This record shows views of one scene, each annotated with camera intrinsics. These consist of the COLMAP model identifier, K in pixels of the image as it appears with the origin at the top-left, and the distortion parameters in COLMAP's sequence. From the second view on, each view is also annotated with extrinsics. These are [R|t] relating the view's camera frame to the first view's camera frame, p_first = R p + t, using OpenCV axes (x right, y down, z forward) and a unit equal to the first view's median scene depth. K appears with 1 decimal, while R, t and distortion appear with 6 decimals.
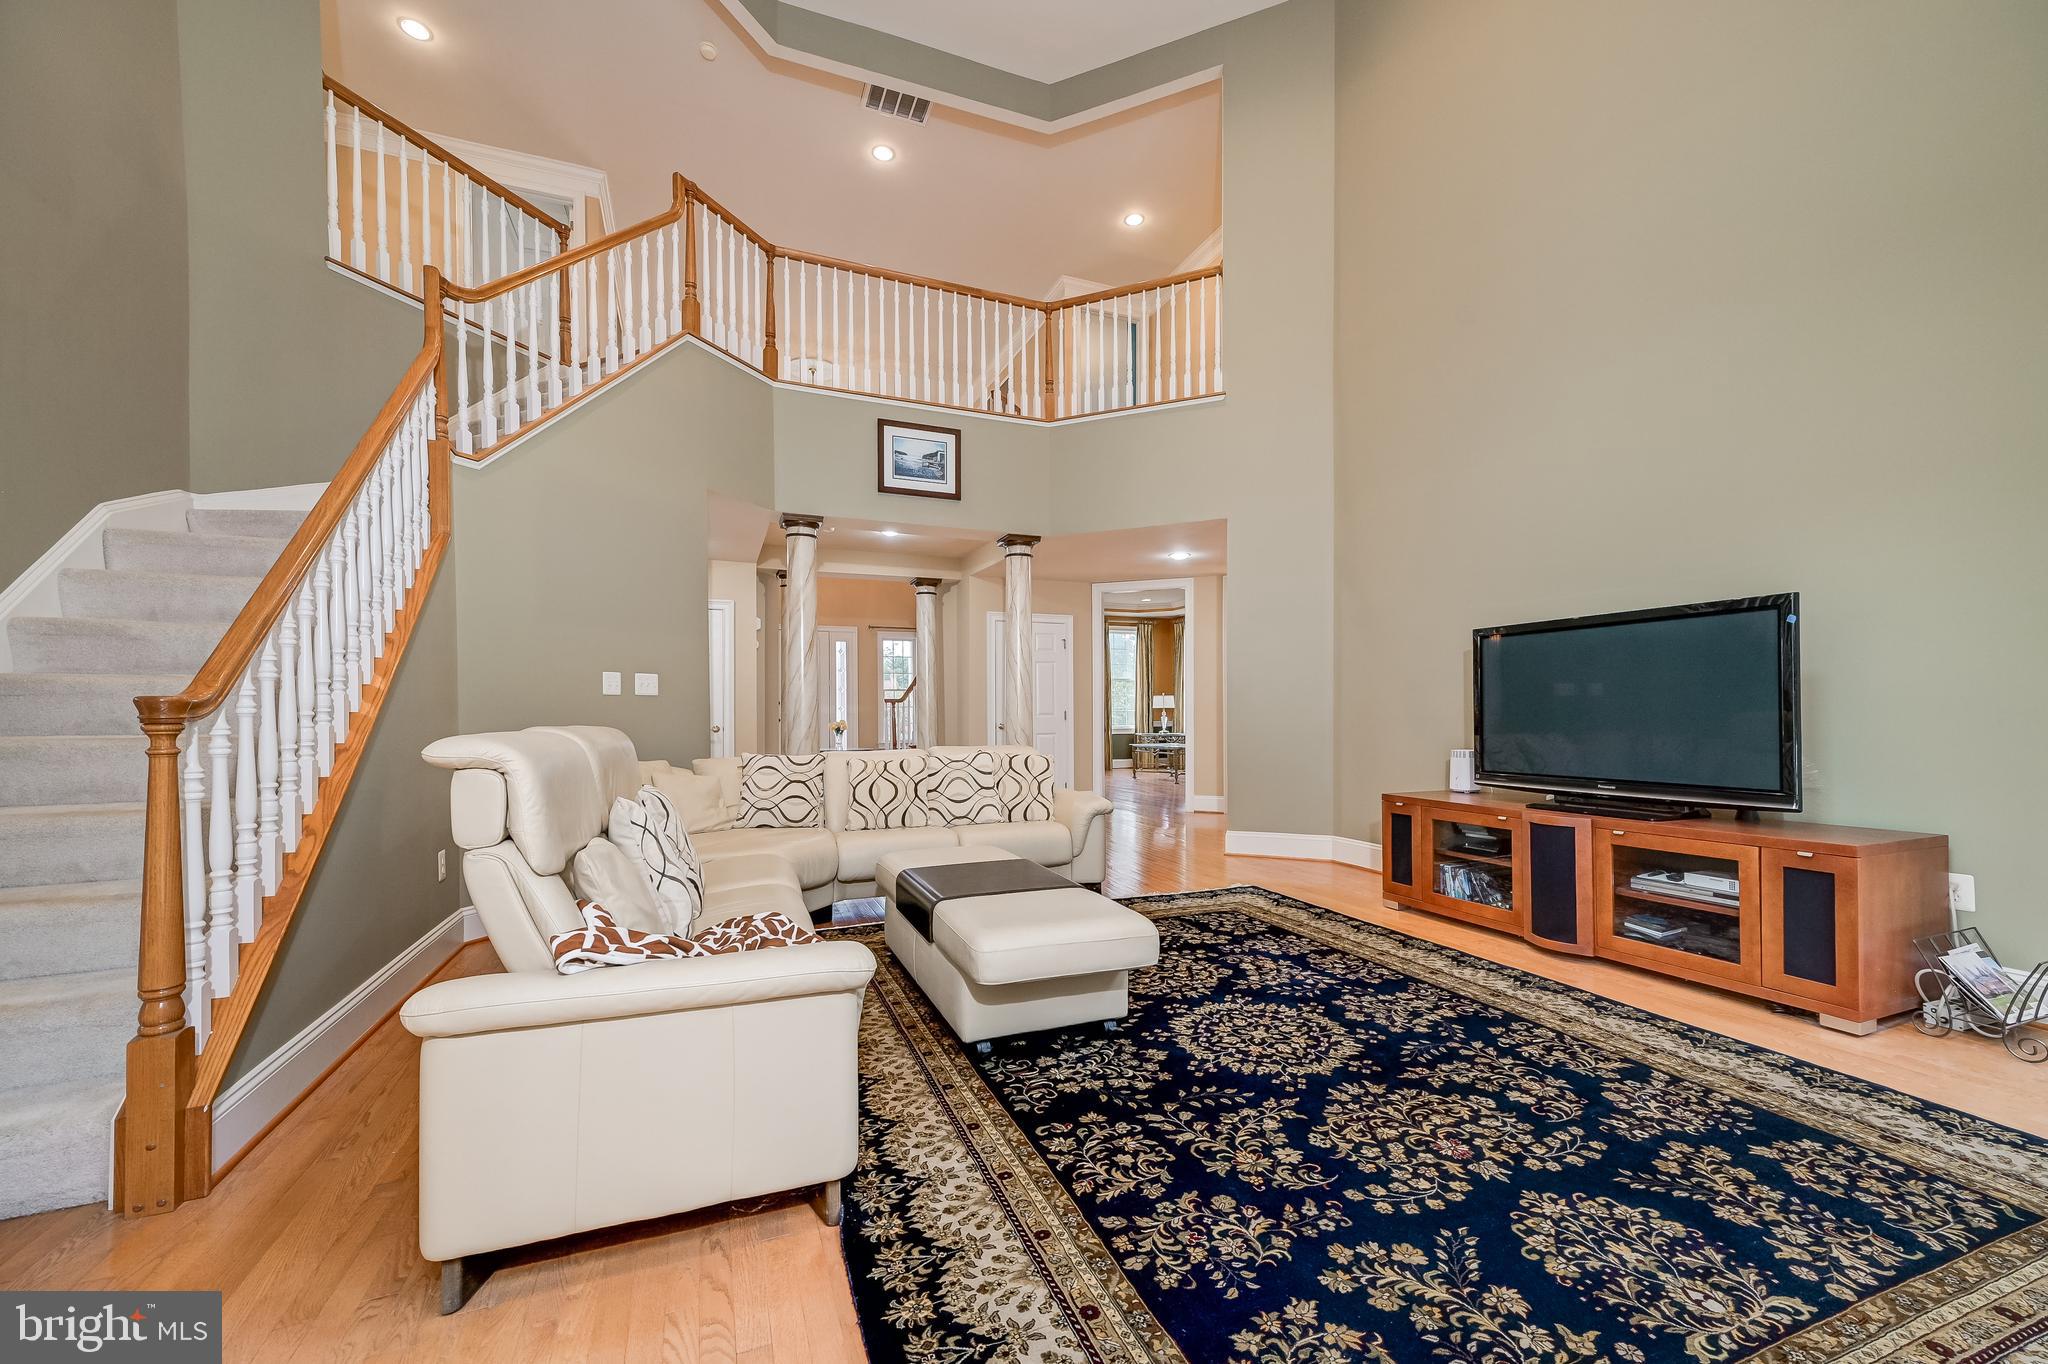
lens RADIAL K [[794.4, 0, 1025.2], [0, 794.4, 716.4], [0, 0, 1]] dist [0.001073, 0.002831]
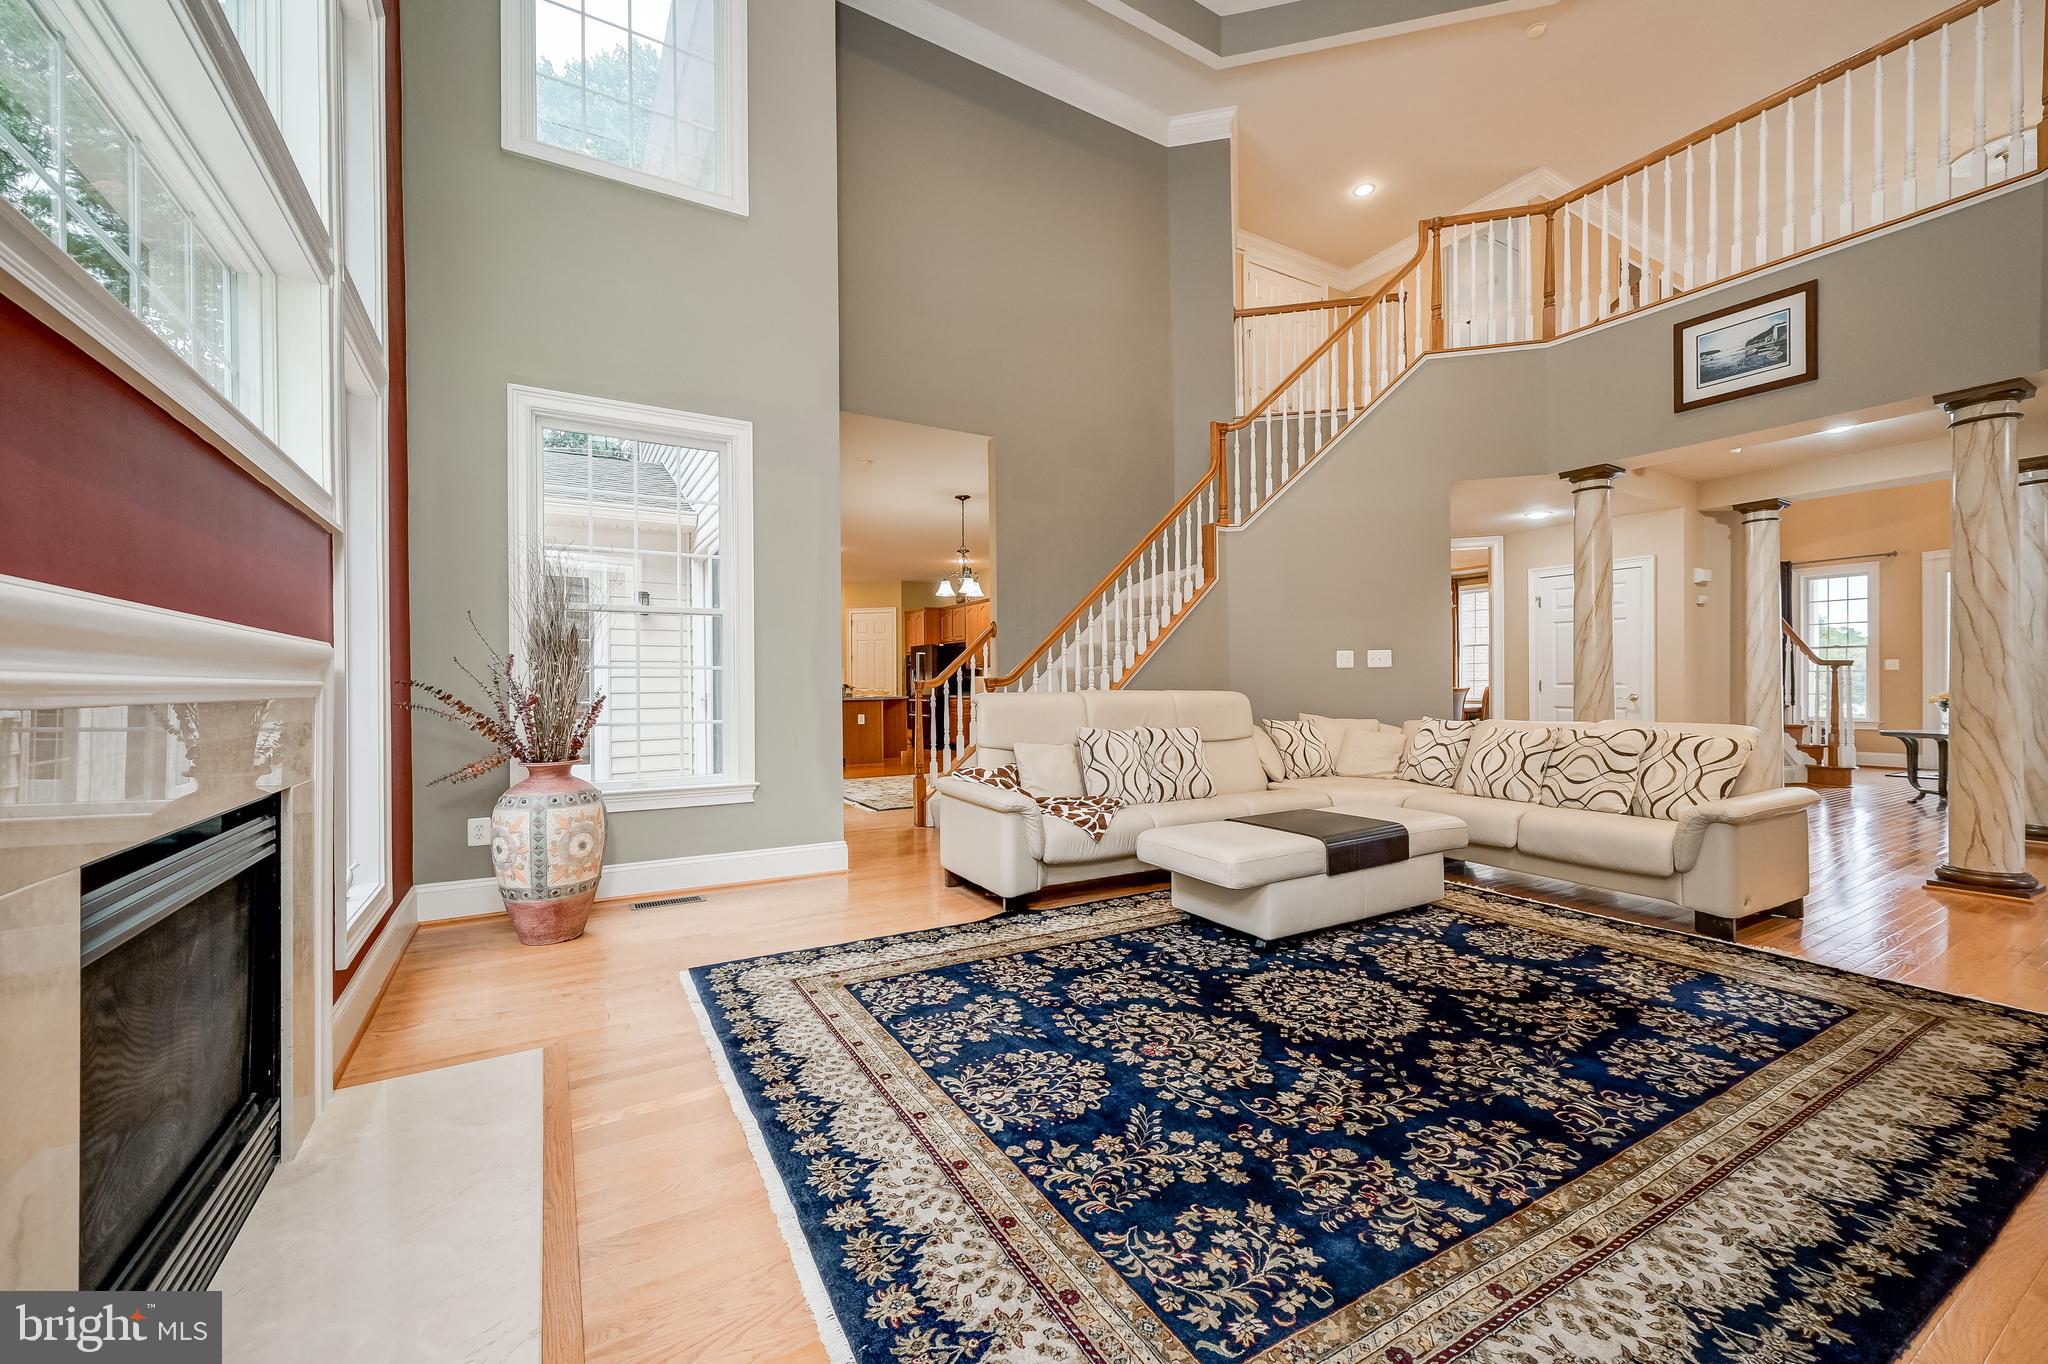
lens RADIAL K [[812.8, 0, 1022.1], [0, 812.8, 686.0], [0, 0, 1]] dist [0.002671, 0.000727]
pose [[0.149670, 0.005208, -0.988722, 1.277226], [-0.000133, 0.999986, 0.005247, -0.006844], [0.988736, -0.000653, 0.149669, 0.463207]]
